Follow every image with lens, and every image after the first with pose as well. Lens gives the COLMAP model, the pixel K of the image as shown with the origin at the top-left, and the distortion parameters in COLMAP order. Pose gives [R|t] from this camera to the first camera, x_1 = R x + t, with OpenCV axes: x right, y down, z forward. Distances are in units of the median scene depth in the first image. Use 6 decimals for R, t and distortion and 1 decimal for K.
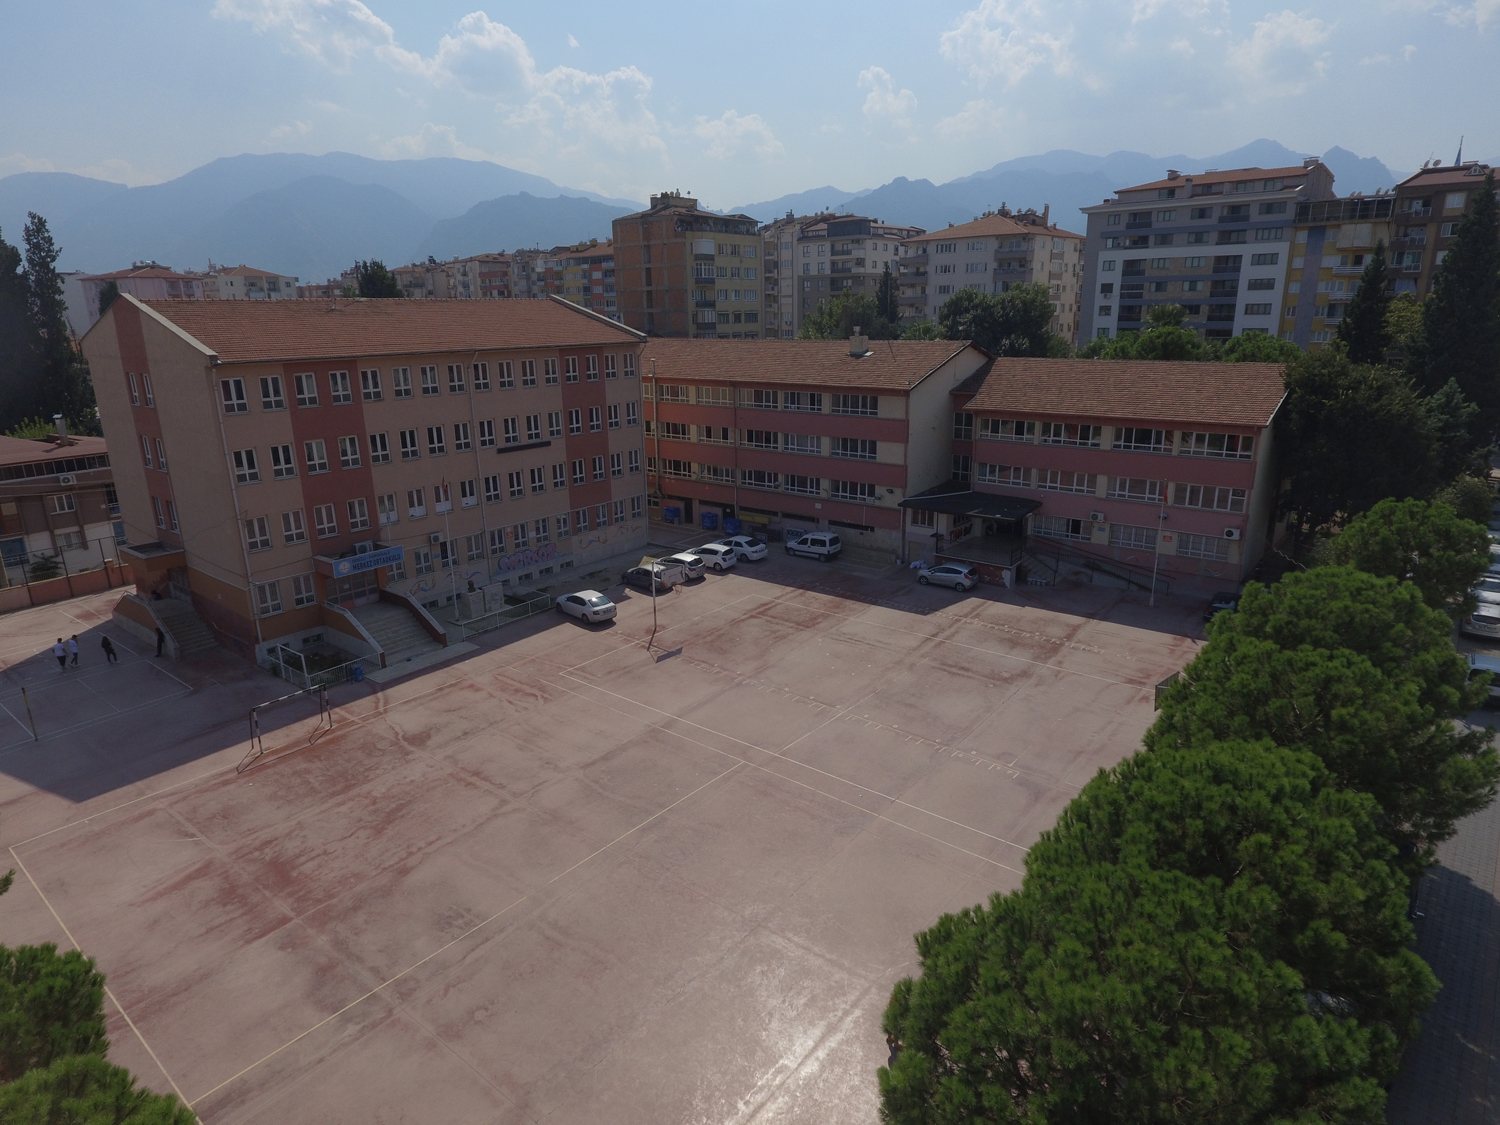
lens RADIAL K [[869.9, 0, 750.8], [0, 869.9, 562.6], [0, 0, 1]] dist [-0.000387, 0.000011]
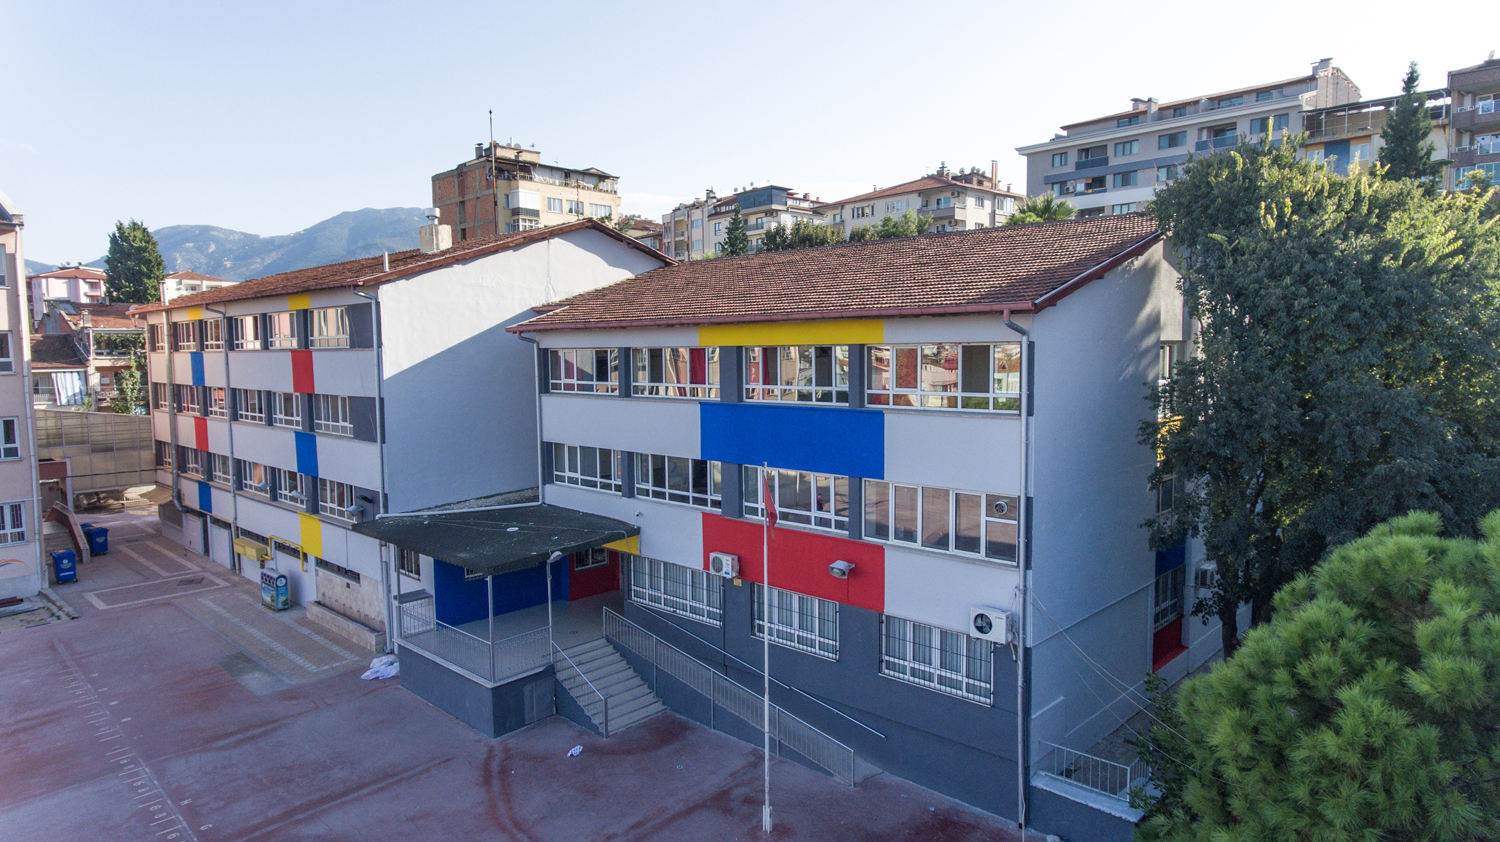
lens RADIAL K [[878.9, 0, 749.0], [0, 878.9, 419.8], [0, 0, 1]] dist [0.005896, 0.000289]
pose [[0.996530, 0.008890, -0.082754, 0.220273], [-0.024981, 0.980385, -0.195503, -0.018930], [0.079393, 0.196892, 0.977205, 0.287385]]
